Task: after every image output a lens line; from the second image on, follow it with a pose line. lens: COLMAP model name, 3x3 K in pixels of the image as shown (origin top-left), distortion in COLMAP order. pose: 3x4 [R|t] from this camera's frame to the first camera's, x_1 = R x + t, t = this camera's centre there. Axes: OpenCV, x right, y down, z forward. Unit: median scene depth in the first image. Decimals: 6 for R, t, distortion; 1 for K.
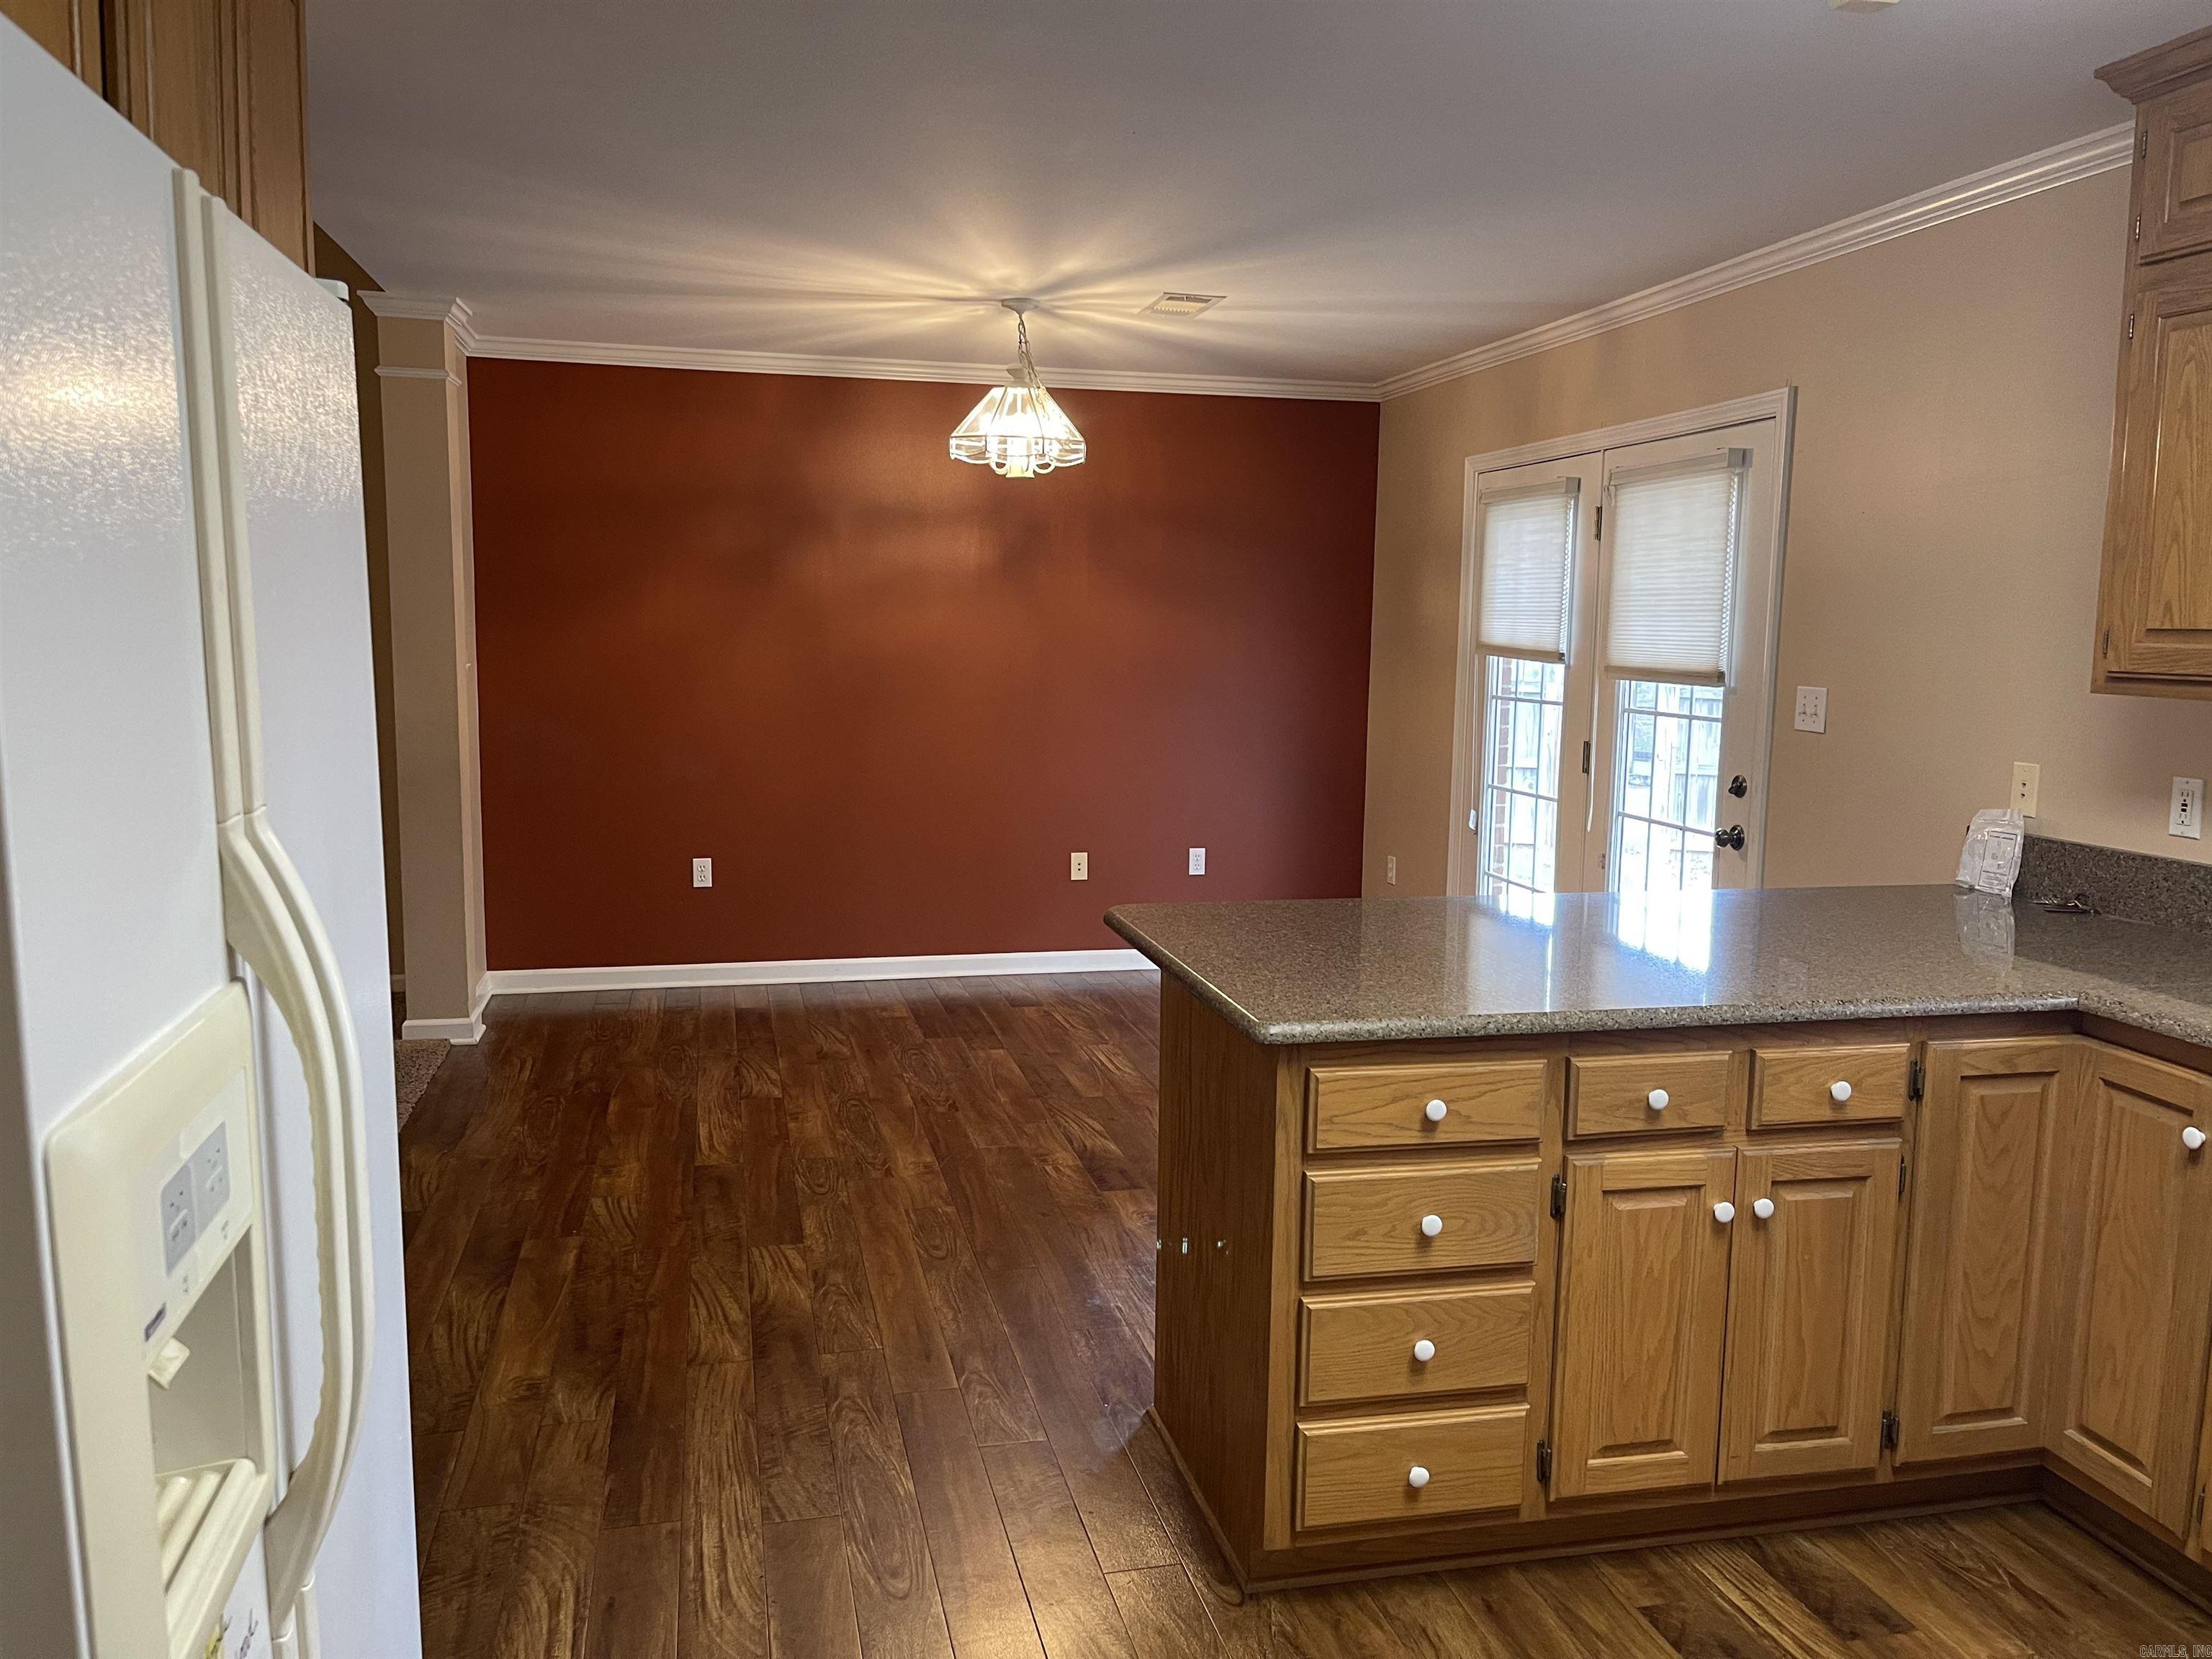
lens RADIAL K [[1659.4, 0, 1105.1], [0, 1659.4, 834.9], [0, 0, 1]] dist [0.051577, -0.059699]
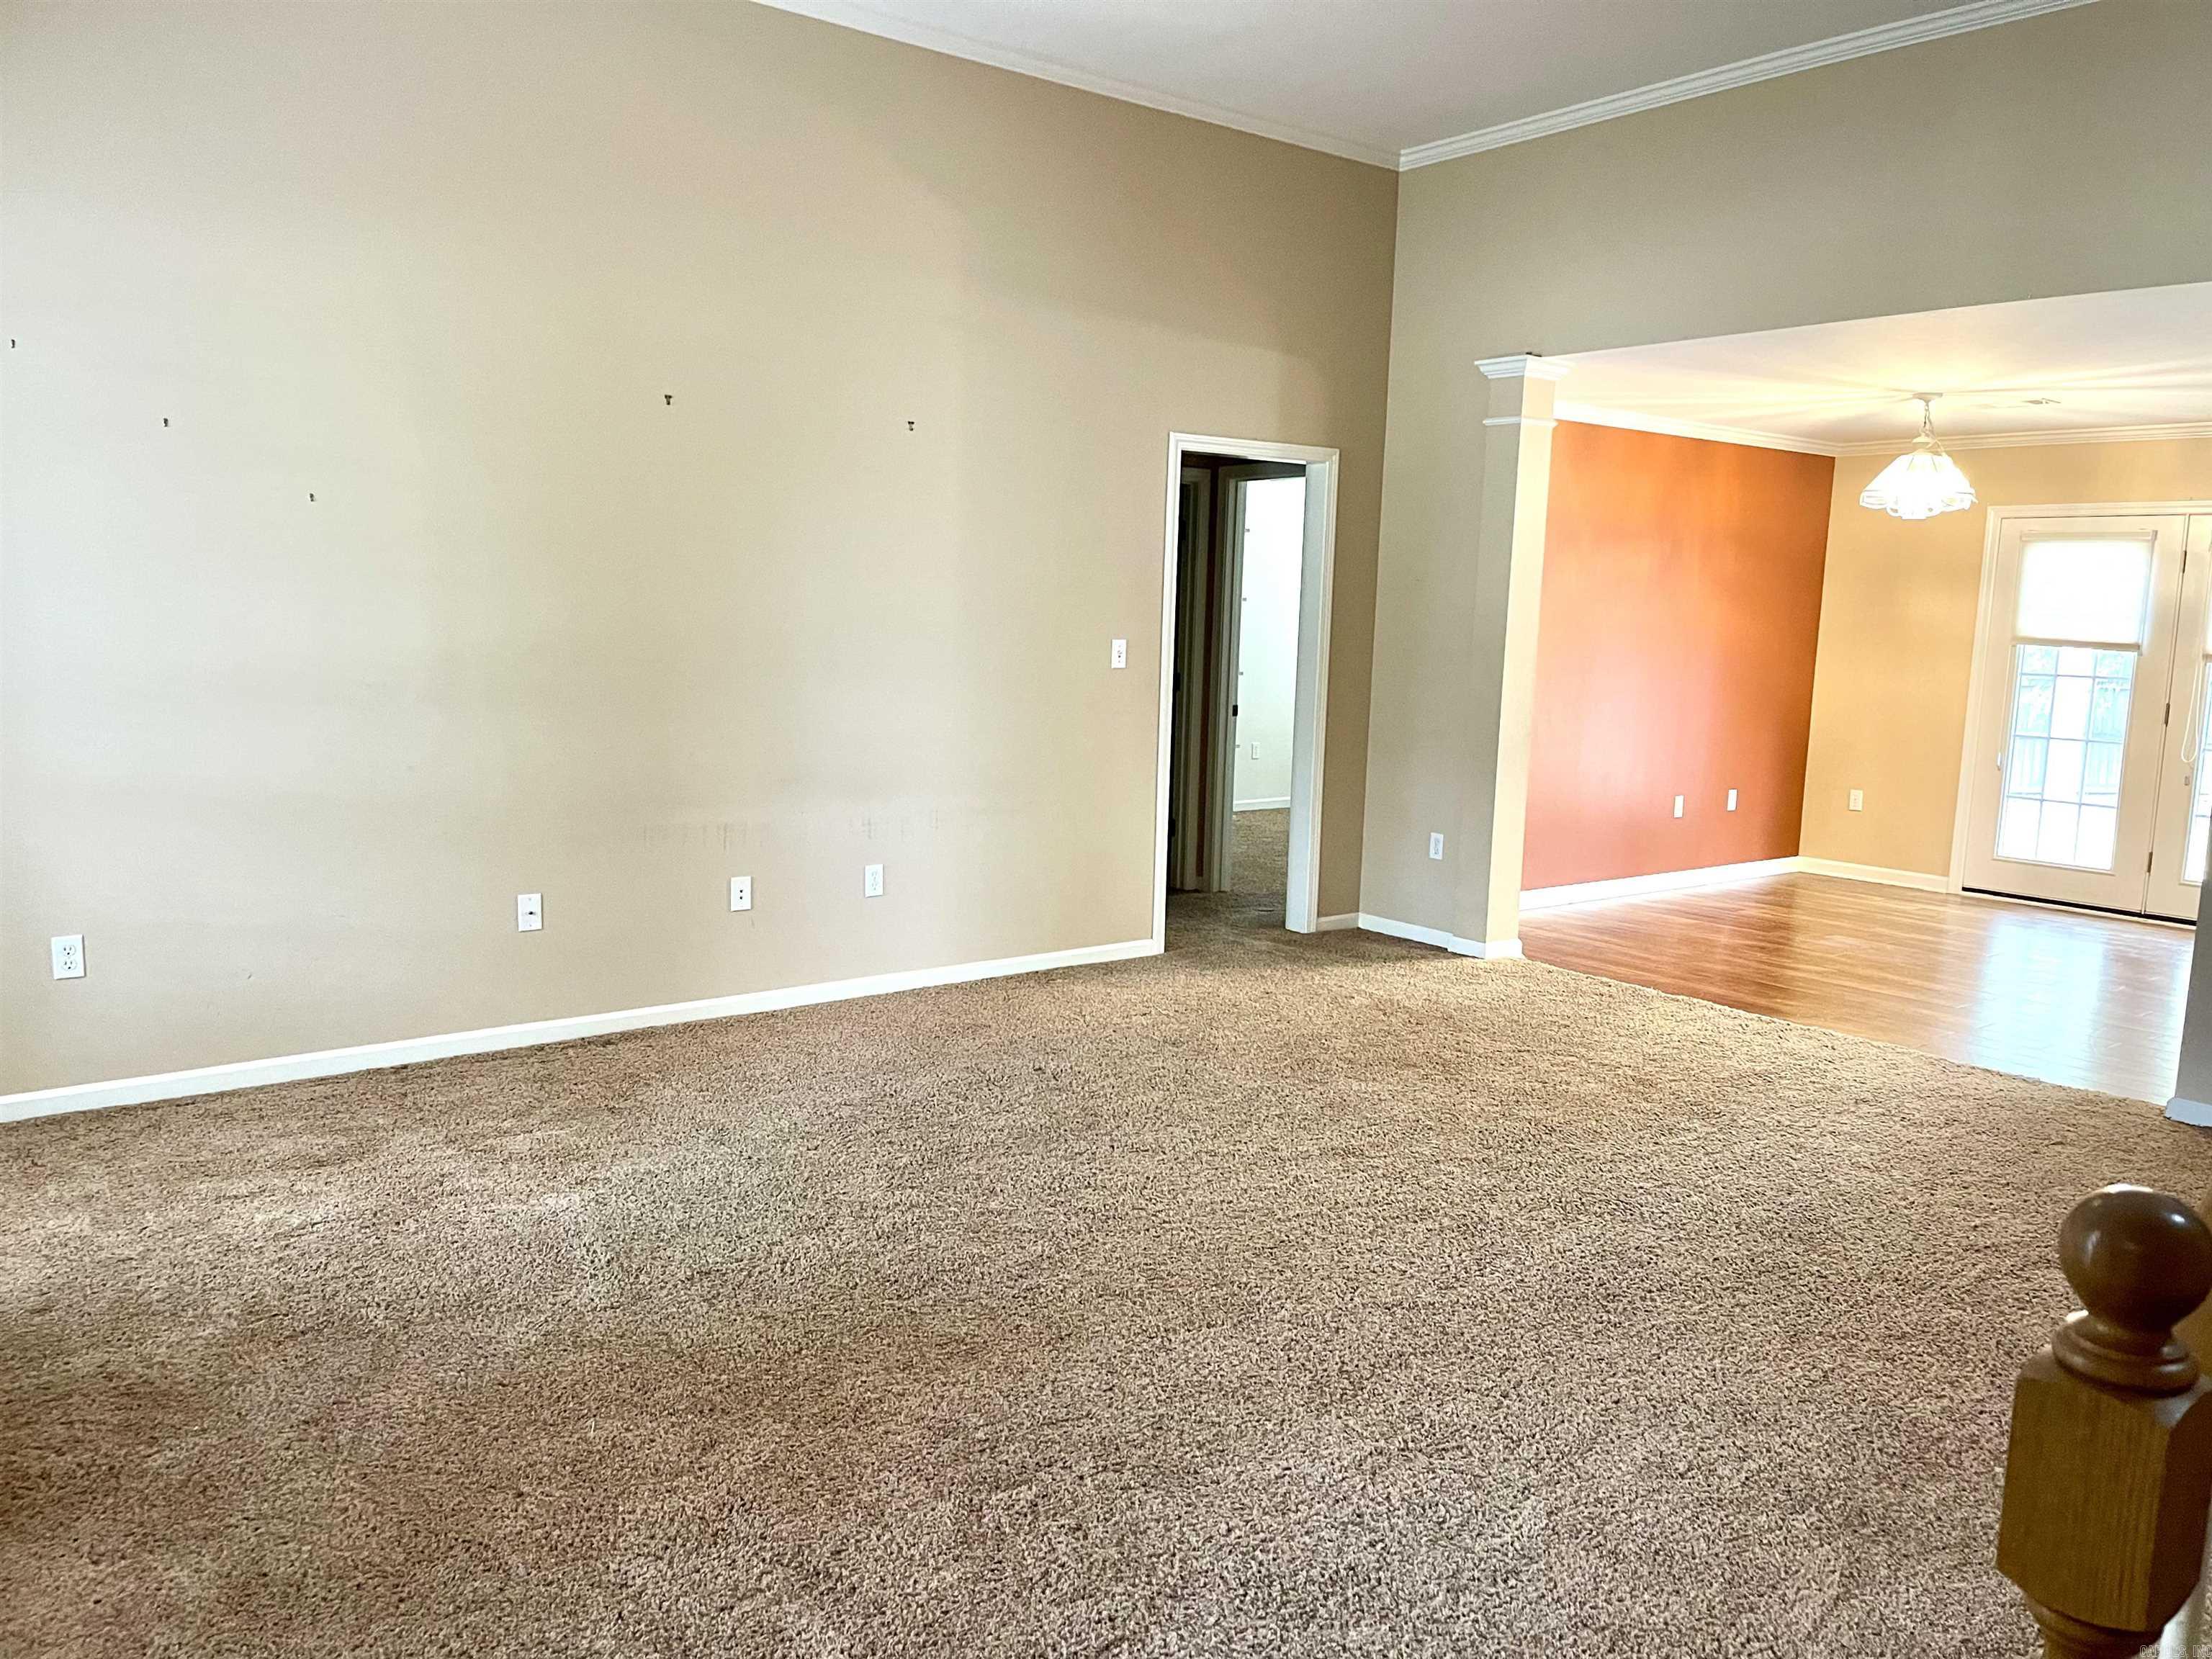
lens RADIAL K [[1659.4, 0, 1104.7], [0, 1659.4, 840.1], [0, 0, 1]] dist [0.051577, -0.059699]
pose [[0.911883, -0.043657, 0.408121, -1.566147], [0.035240, 0.998983, 0.028122, -0.011096], [-0.408934, -0.011262, 0.912495, -0.010982]]
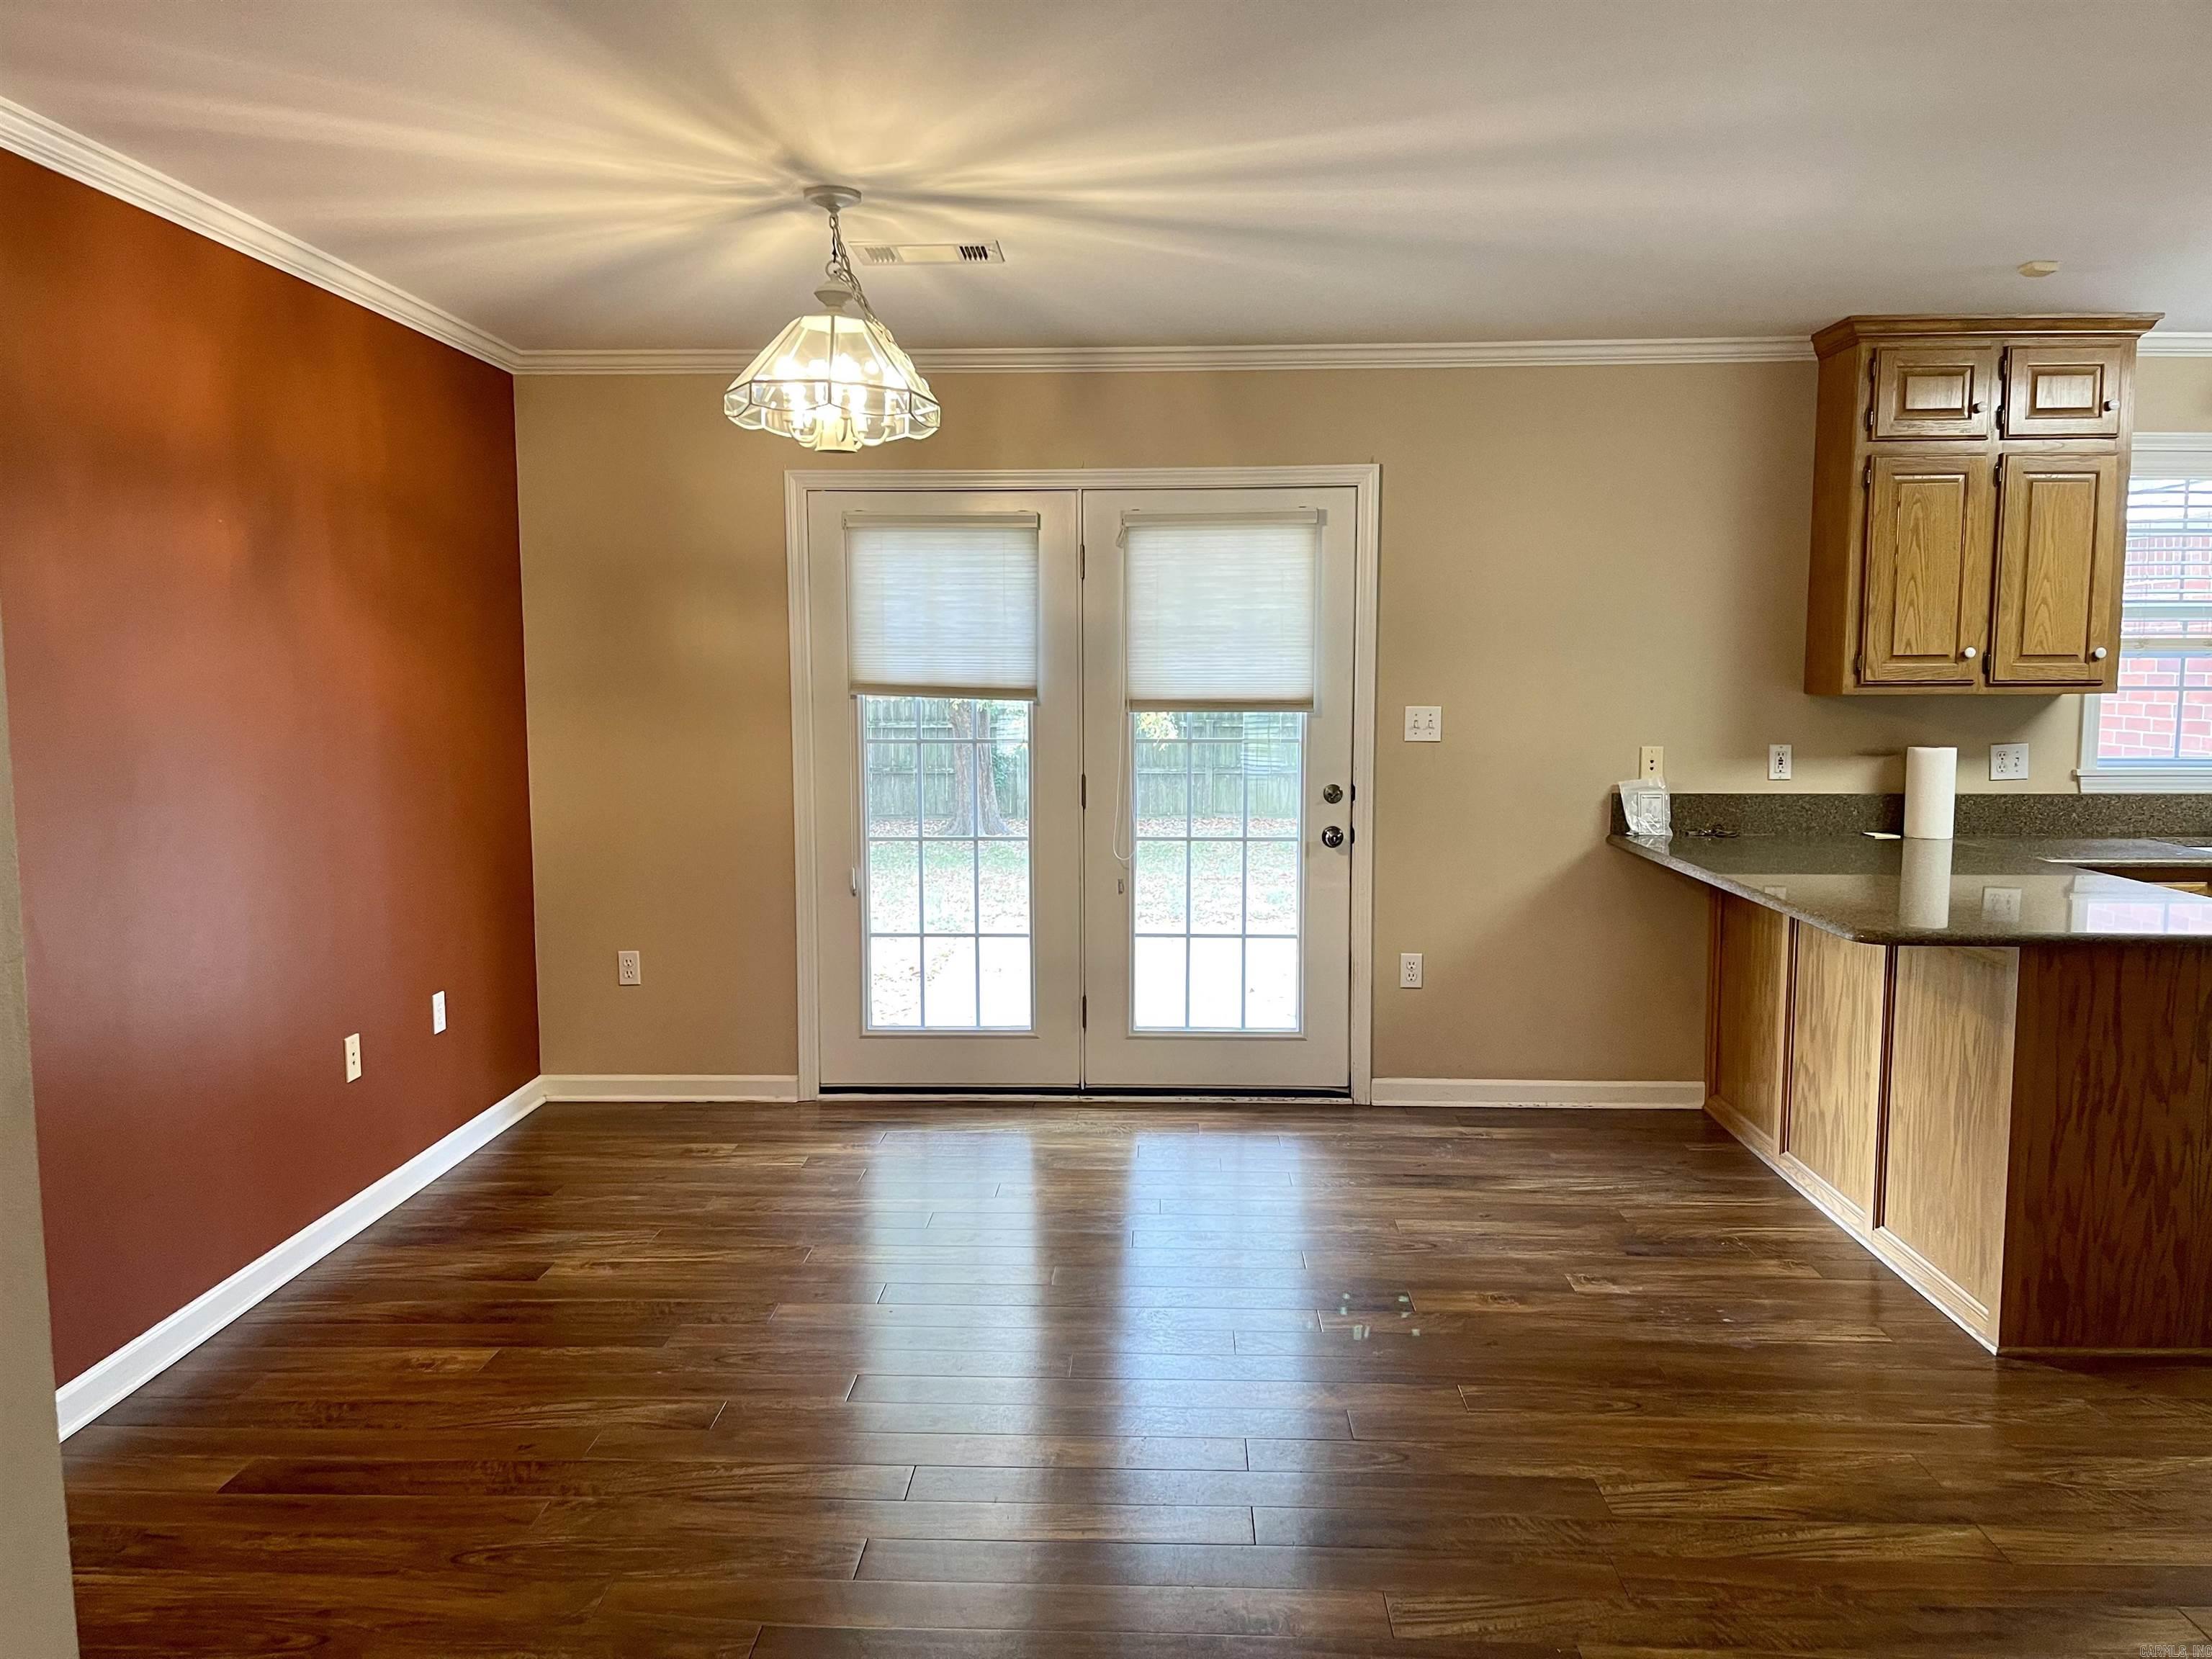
lens RADIAL K [[1659.4, 0, 1098.6], [0, 1659.4, 845.5], [0, 0, 1]] dist [0.051577, -0.059699]
pose [[0.271698, -0.120235, 0.954842, -0.866640], [0.130592, 0.987594, 0.087199, -0.127561], [-0.953481, 0.101003, 0.284029, 0.894770]]
